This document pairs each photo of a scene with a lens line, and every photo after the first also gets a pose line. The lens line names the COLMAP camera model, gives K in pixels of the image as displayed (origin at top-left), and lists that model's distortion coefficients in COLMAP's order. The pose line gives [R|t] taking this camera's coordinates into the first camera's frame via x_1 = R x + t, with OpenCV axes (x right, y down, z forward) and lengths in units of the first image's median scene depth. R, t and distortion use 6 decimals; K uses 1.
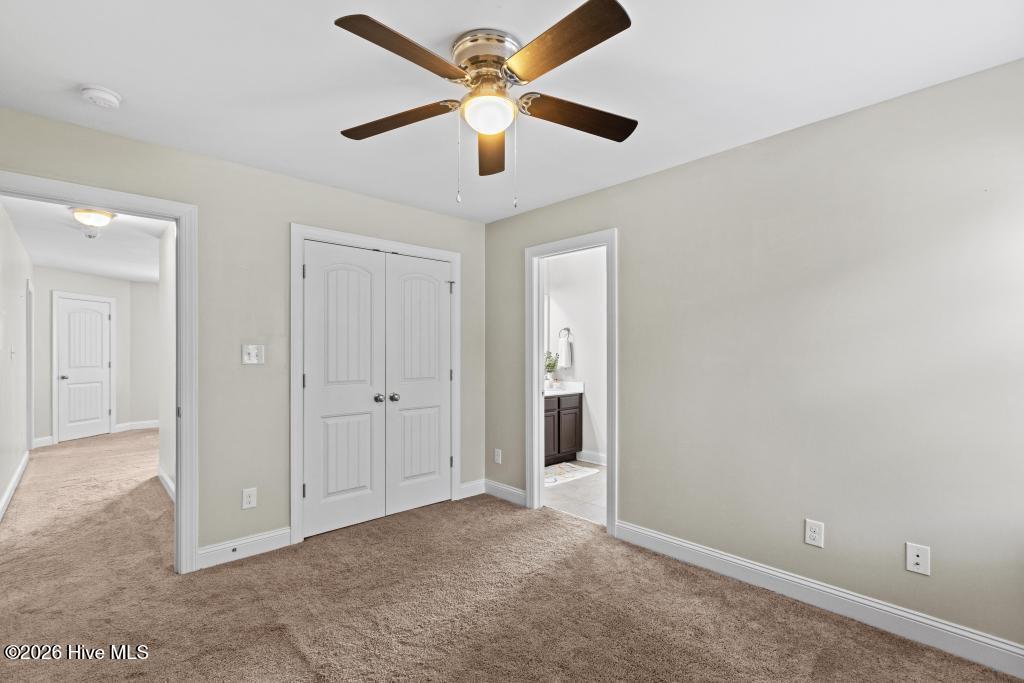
lens RADIAL K [[460.9, 0, 517.6], [0, 460.9, 347.9], [0, 0, 1]] dist [-0.002584, -0.000257]
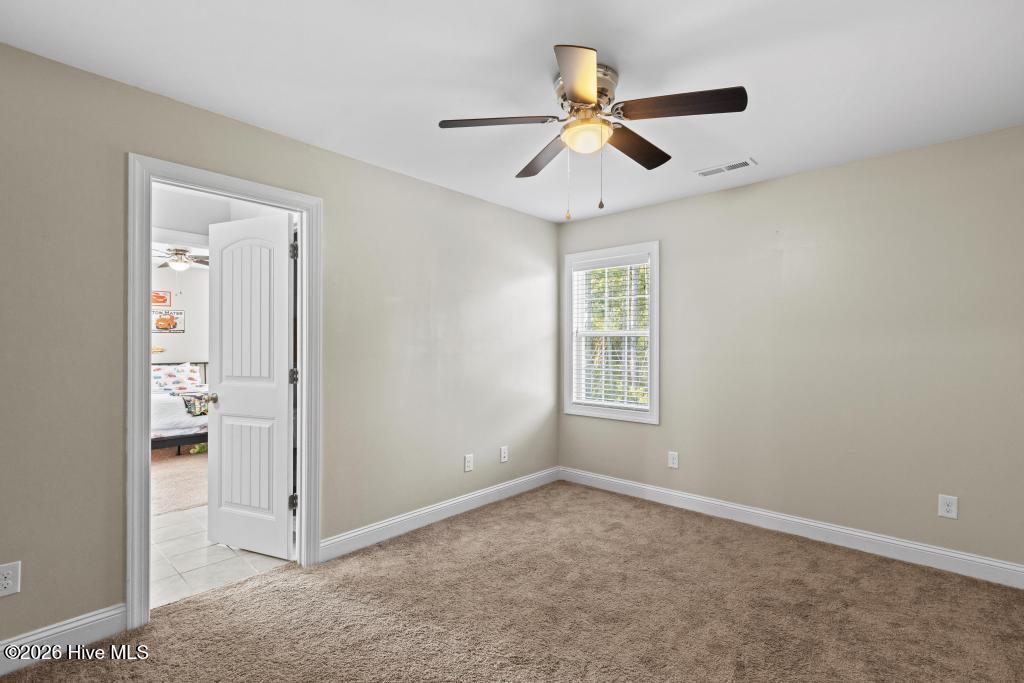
lens RADIAL K [[460.9, 0, 517.6], [0, 460.9, 347.9], [0, 0, 1]] dist [-0.002584, -0.000257]
pose [[-0.066592, -0.006800, 0.997757, -0.756149], [-0.006628, 0.999958, 0.006373, 0.006467], [-0.997758, -0.006189, -0.066634, 0.793447]]
